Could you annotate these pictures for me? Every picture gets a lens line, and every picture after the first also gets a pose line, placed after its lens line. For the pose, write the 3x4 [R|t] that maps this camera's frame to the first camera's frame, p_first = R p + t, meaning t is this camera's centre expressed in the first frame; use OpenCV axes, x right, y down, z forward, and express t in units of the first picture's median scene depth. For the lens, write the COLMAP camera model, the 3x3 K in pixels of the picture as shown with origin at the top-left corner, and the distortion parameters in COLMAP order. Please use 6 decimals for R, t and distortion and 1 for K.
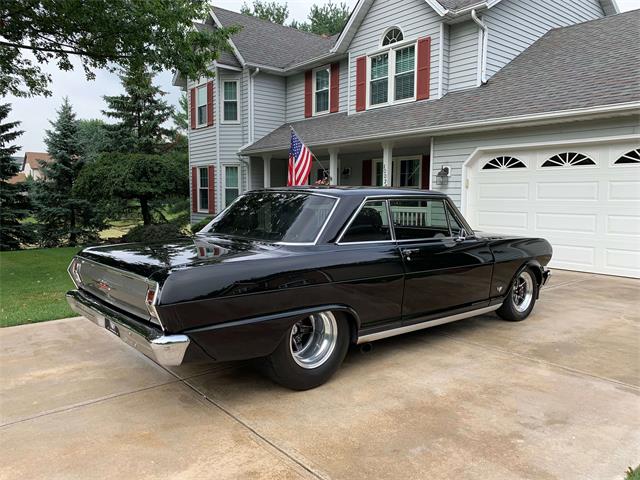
lens RADIAL K [[488.8, 0, 315.0], [0, 488.8, 238.9], [0, 0, 1]] dist [0.025624, -0.026998]
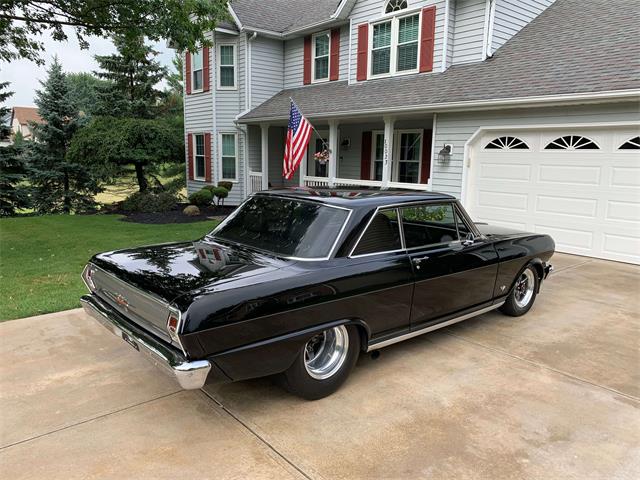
lens RADIAL K [[488.8, 0, 313.0], [0, 488.8, 240.0], [0, 0, 1]] dist [0.025624, -0.026998]
pose [[0.999896, 0.009846, 0.010550, -0.014890], [-0.010726, 0.996157, 0.086921, -0.040000], [-0.009654, -0.087025, 0.996159, -0.001981]]
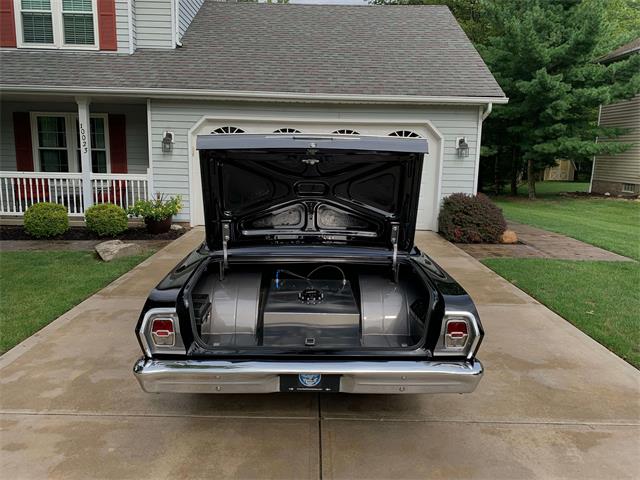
lens RADIAL K [[488.8, 0, 315.0], [0, 488.8, 236.4], [0, 0, 1]] dist [0.025624, -0.026998]
pose [[0.630345, -0.125688, 0.766072, -0.325079], [0.050041, 0.991333, 0.121471, -0.049594], [-0.774700, -0.038234, 0.631172, 0.170195]]
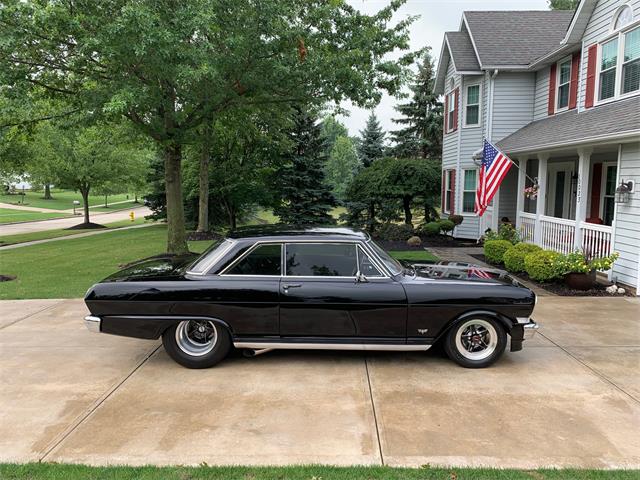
lens RADIAL K [[488.8, 0, 316.4], [0, 488.8, 240.7], [0, 0, 1]] dist [0.025624, -0.026998]
pose [[0.763449, 0.073829, -0.641634, 0.418748], [-0.052461, 0.997251, 0.052327, -0.064591], [0.643734, -0.006288, 0.765224, 0.027892]]
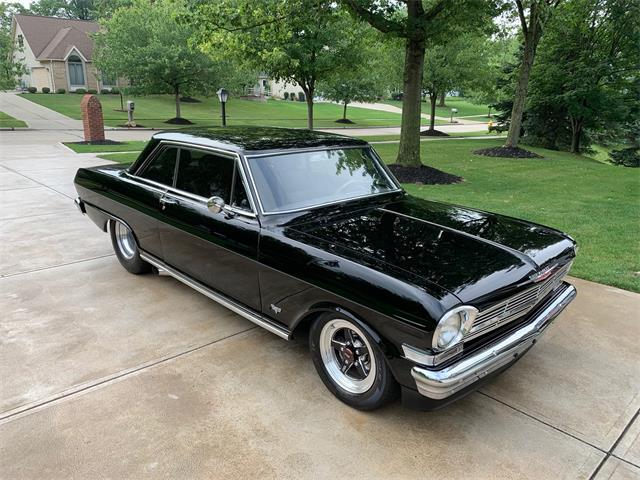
lens RADIAL K [[488.8, 0, 314.5], [0, 488.8, 238.6], [0, 0, 1]] dist [0.025624, -0.026998]
pose [[0.064354, 0.288560, -0.955297, 0.471795], [-0.098725, 0.954426, 0.281646, -0.084483], [0.993032, 0.076186, 0.089910, 0.480904]]
